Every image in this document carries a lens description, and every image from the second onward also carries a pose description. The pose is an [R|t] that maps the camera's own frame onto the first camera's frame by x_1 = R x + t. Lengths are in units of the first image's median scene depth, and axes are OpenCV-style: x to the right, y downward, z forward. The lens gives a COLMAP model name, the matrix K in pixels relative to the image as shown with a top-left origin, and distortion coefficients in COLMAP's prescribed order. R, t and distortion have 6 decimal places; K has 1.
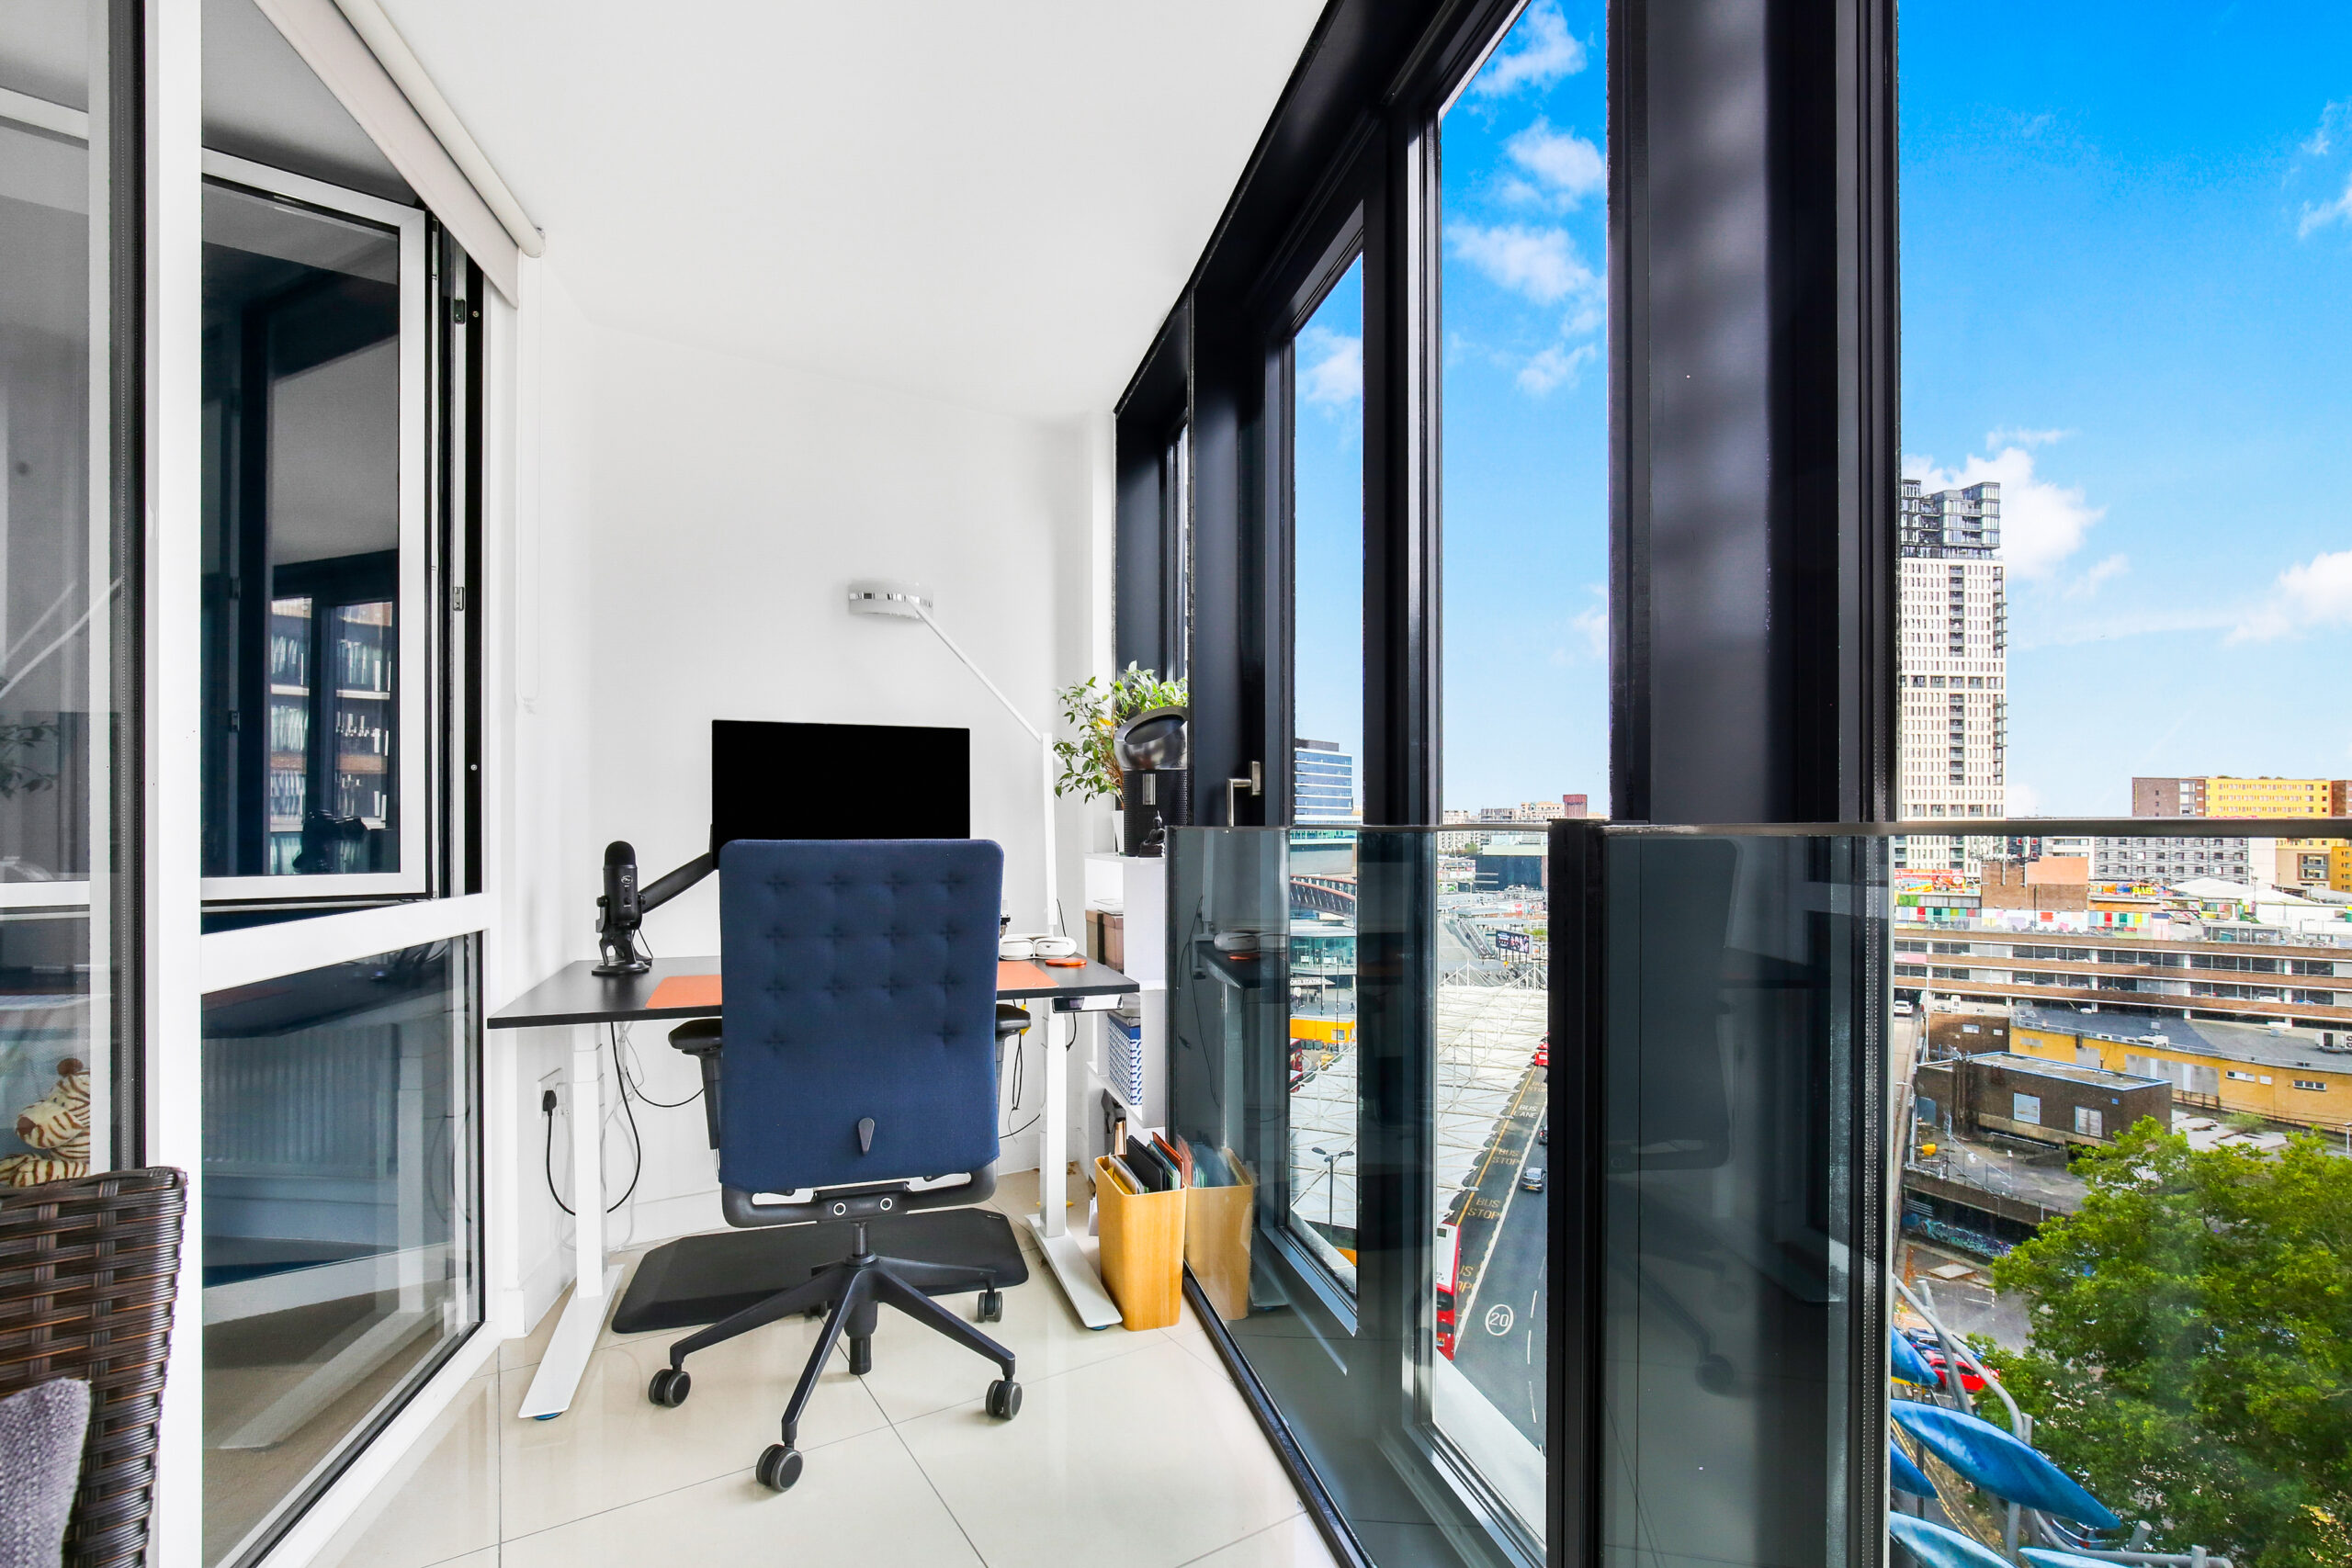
lens RADIAL K [[1077.2, 0, 1184.0], [0, 1077.2, 818.5], [0, 0, 1]] dist [-0.001383, 0.000357]
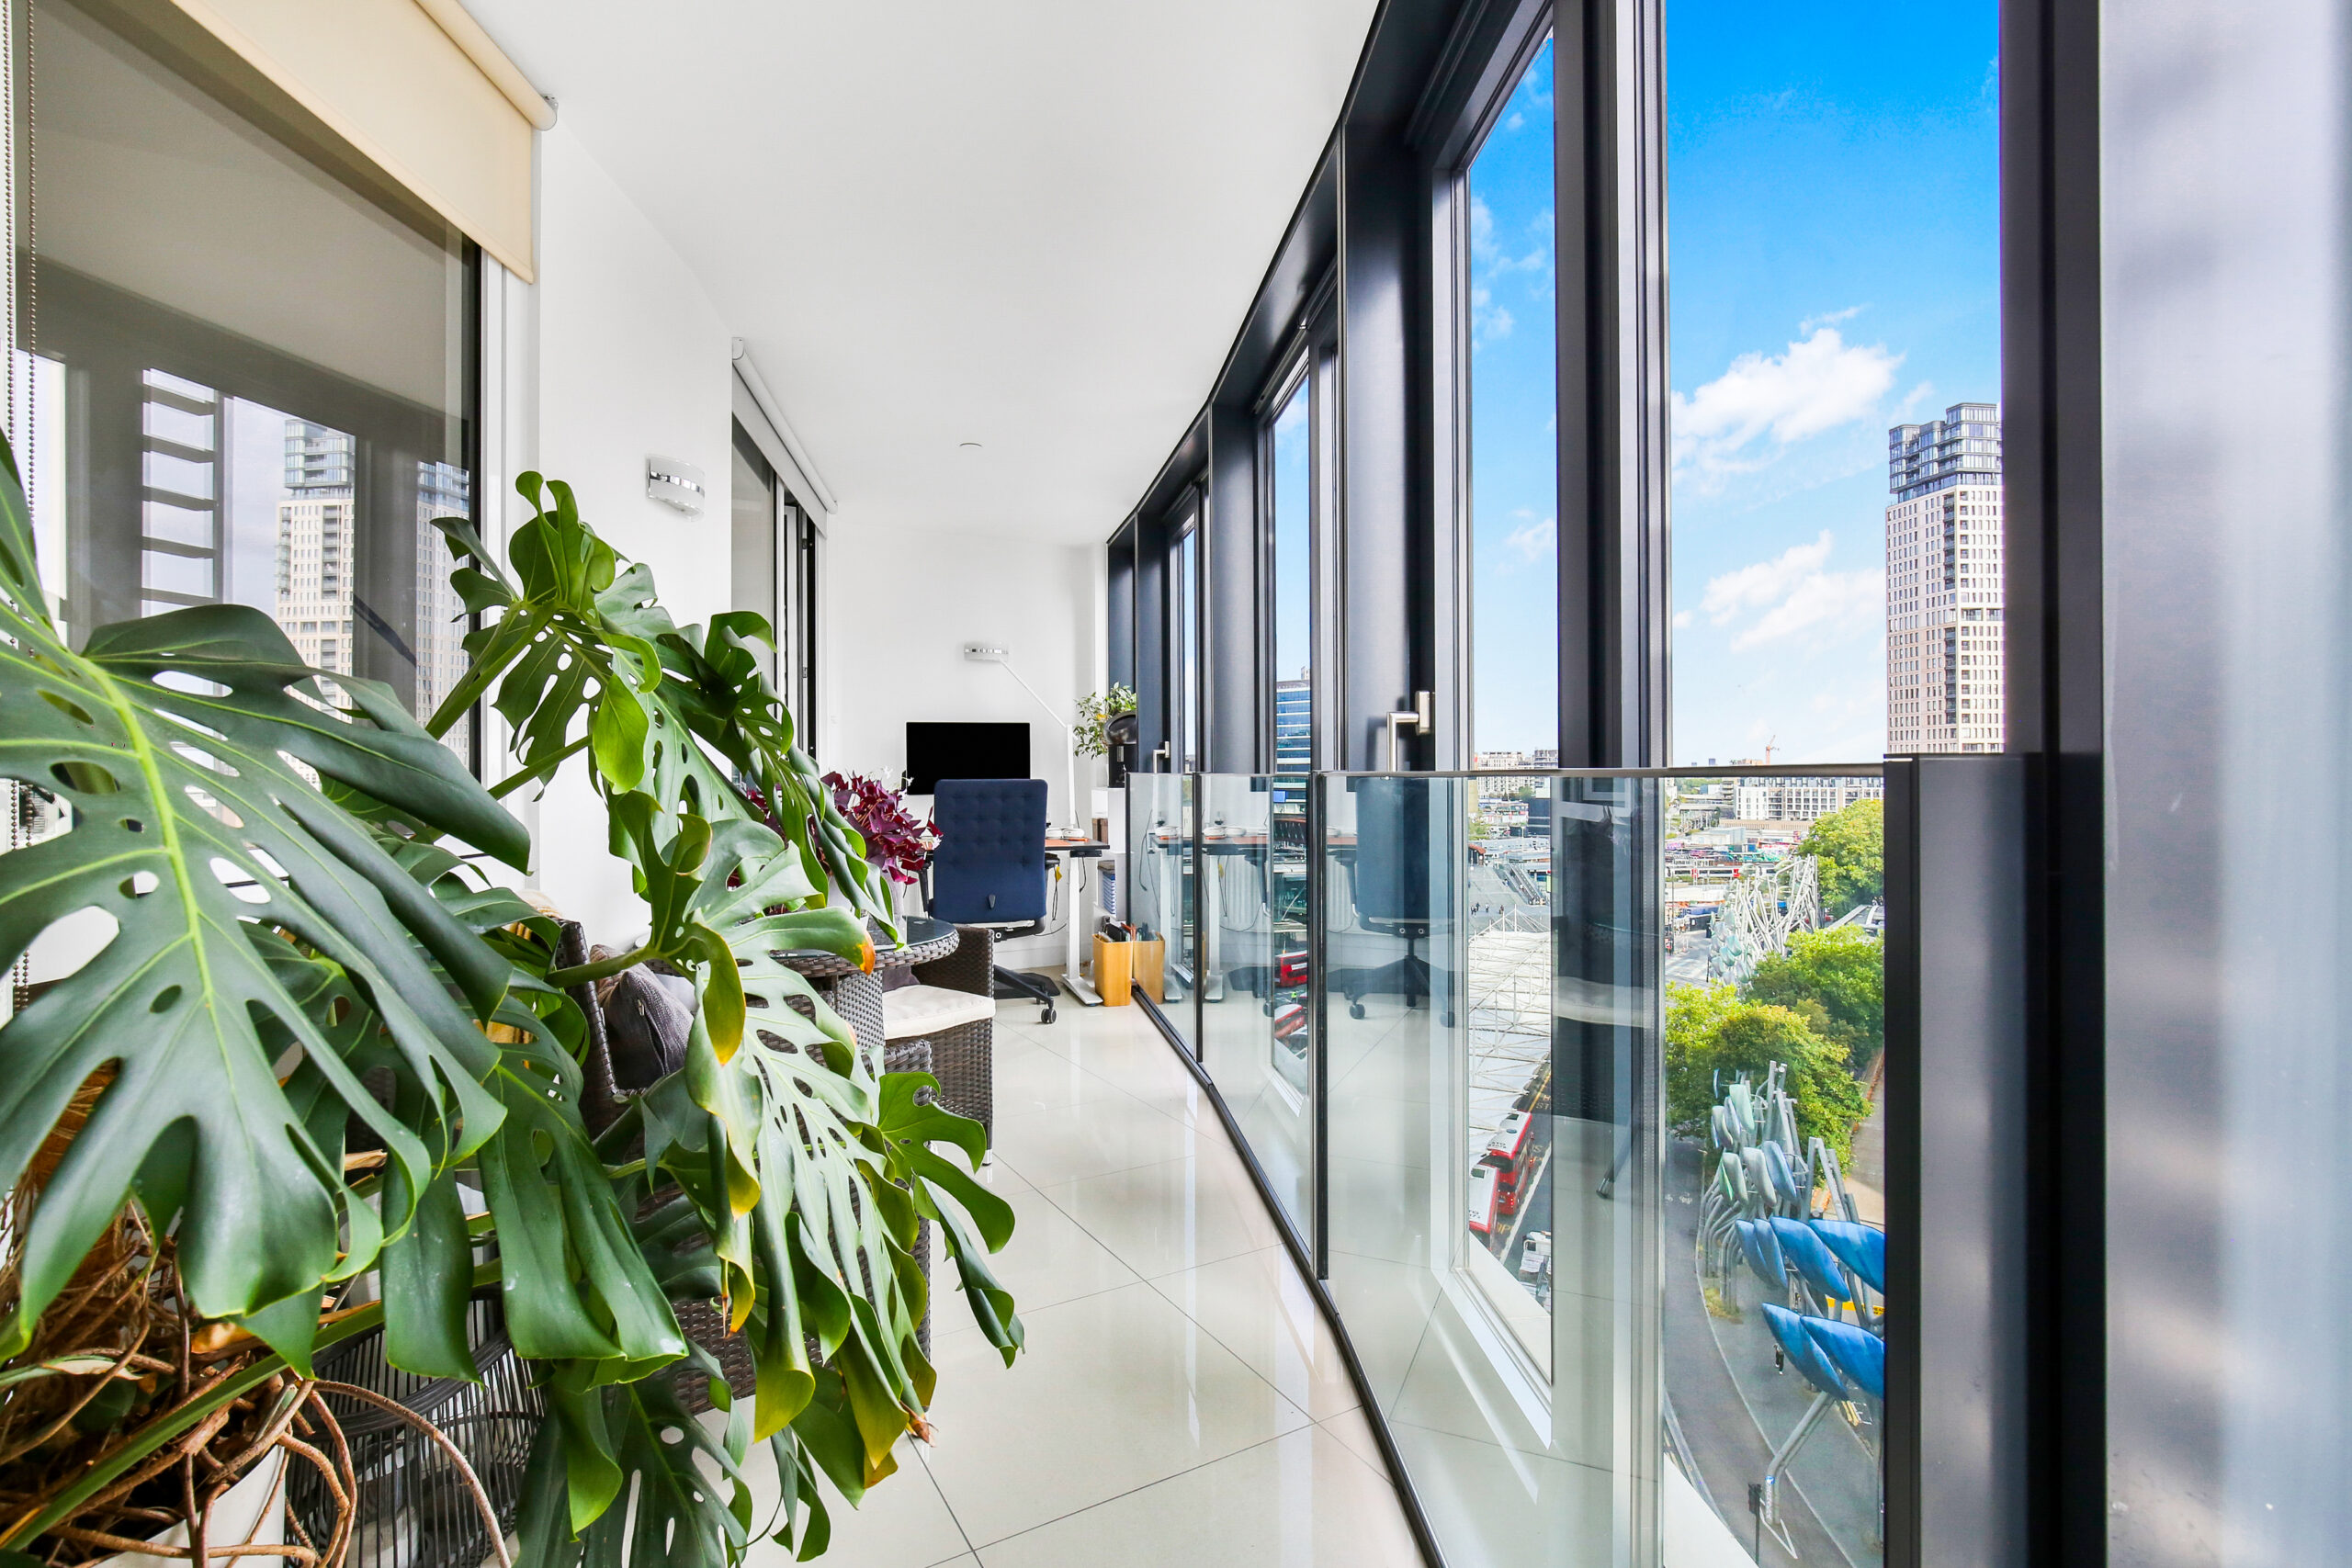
lens RADIAL K [[1078.8, 0, 1177.2], [0, 1078.8, 760.8], [0, 0, 1]] dist [-0.000367, 0.000035]
pose [[0.999056, -0.004222, -0.043230, 0.160814], [0.004150, 0.999990, -0.001773, -0.010620], [0.043237, 0.001592, 0.999064, -0.999294]]
